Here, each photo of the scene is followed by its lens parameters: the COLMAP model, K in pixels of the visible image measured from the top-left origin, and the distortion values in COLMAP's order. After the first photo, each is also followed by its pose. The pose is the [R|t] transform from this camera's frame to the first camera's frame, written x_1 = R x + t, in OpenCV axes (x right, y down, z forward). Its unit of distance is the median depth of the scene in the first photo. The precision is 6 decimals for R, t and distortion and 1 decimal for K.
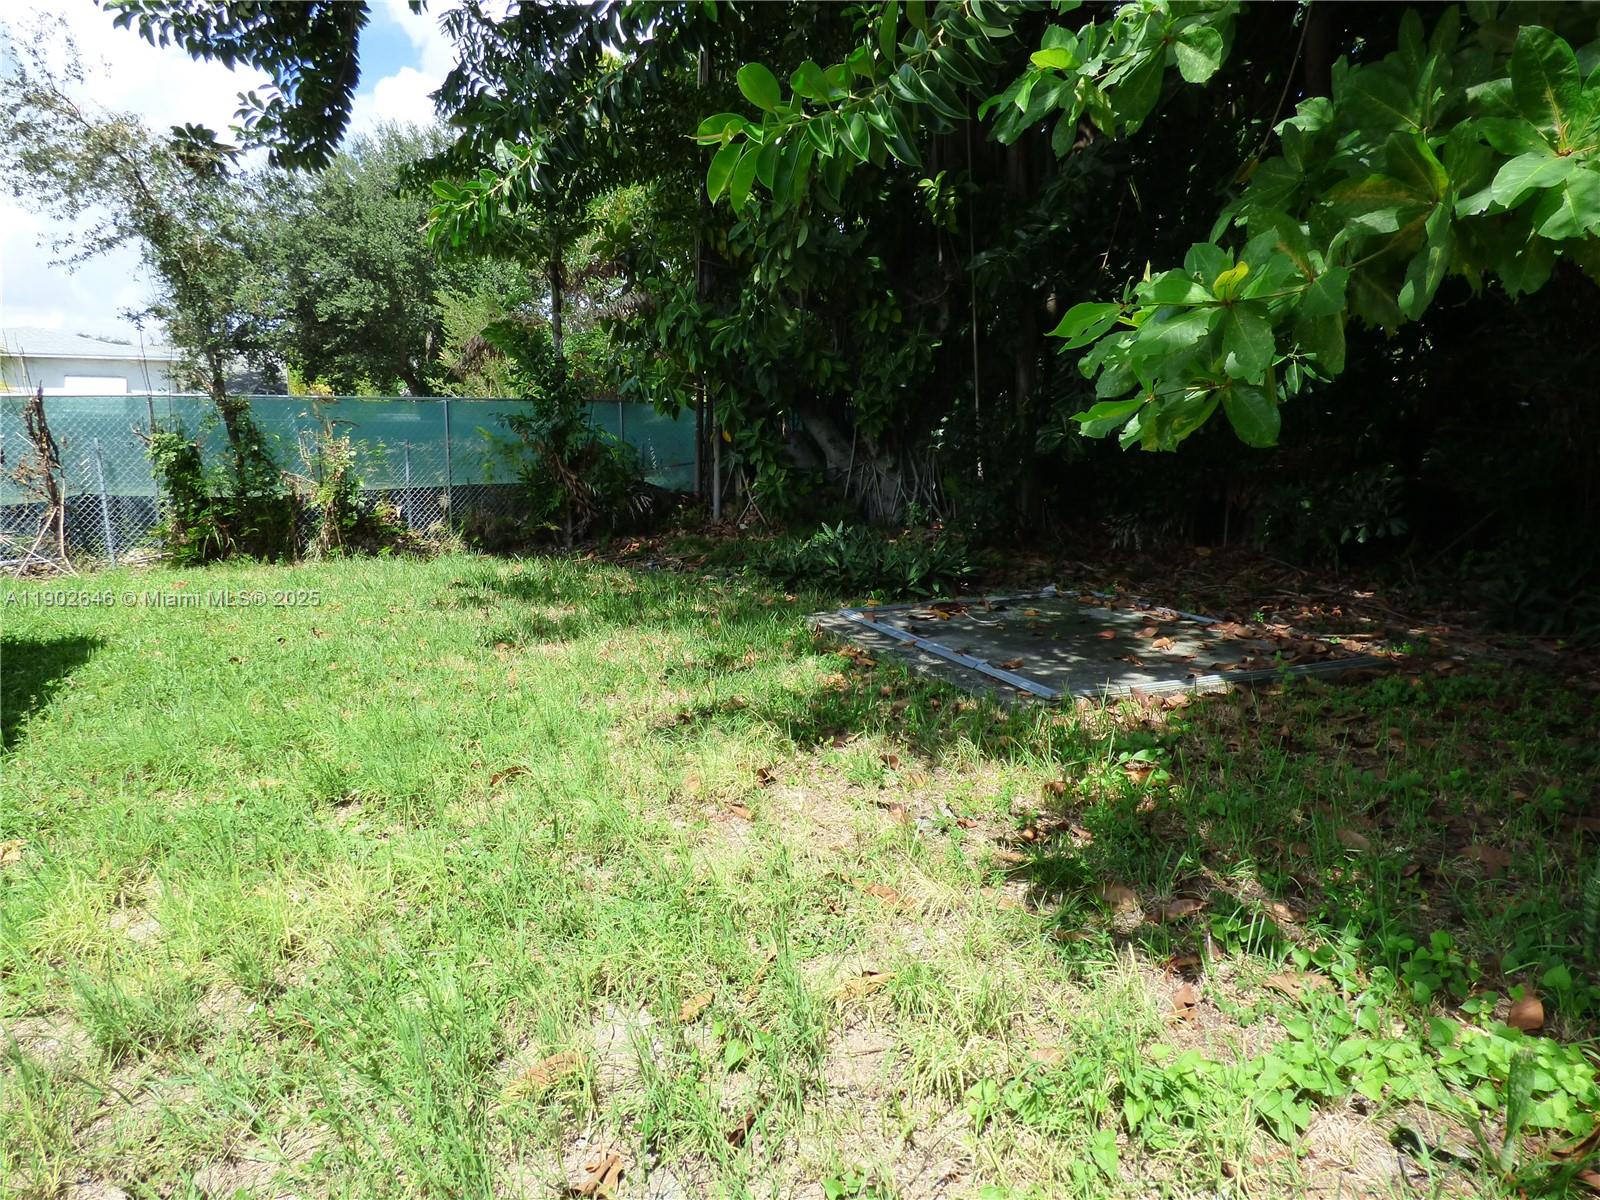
lens RADIAL K [[946.2, 0, 800.3], [0, 946.2, 577.4], [0, 0, 1]] dist [-0.004373, -0.000981]
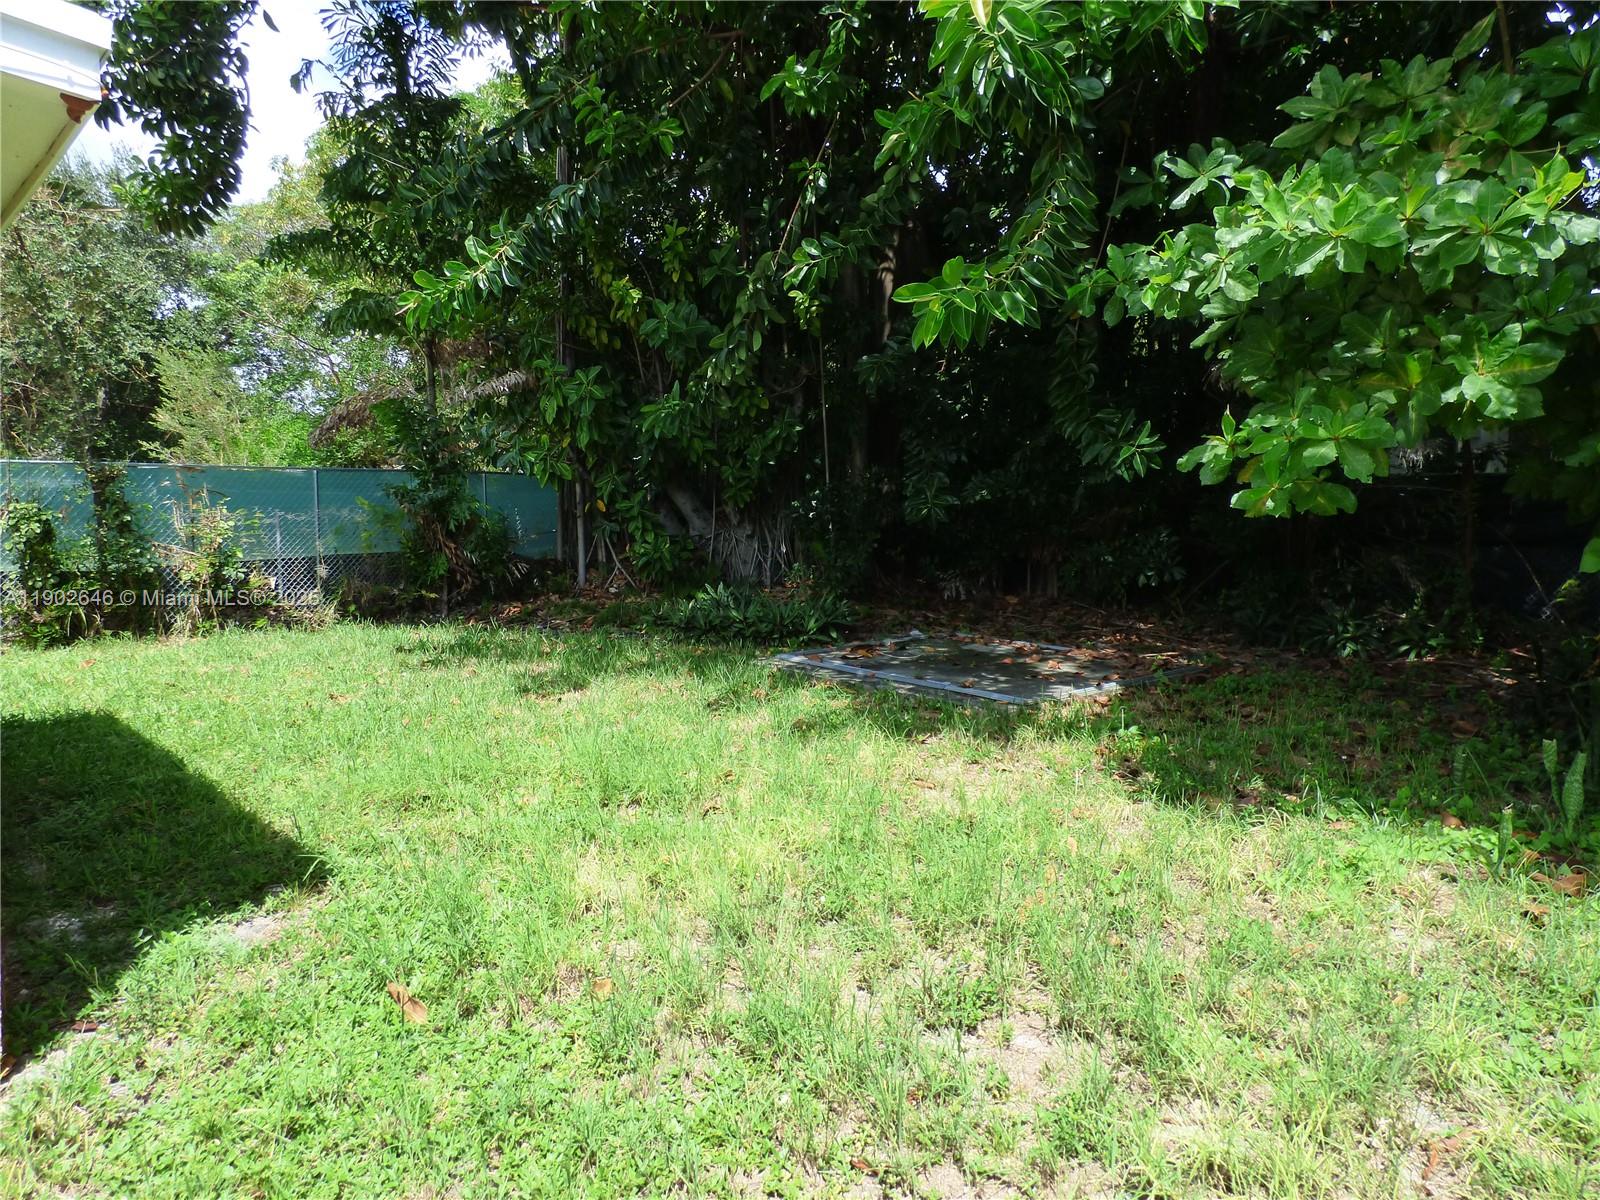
lens RADIAL K [[923.3, 0, 800.0], [0, 923.3, 600.0], [0, 0, 1]] dist [-0.003431, -0.001659]
pose [[0.955686, -0.028606, 0.292995, -0.191554], [0.042087, 0.998321, -0.039809, 0.009739], [-0.291364, 0.050376, 0.955285, -0.073566]]
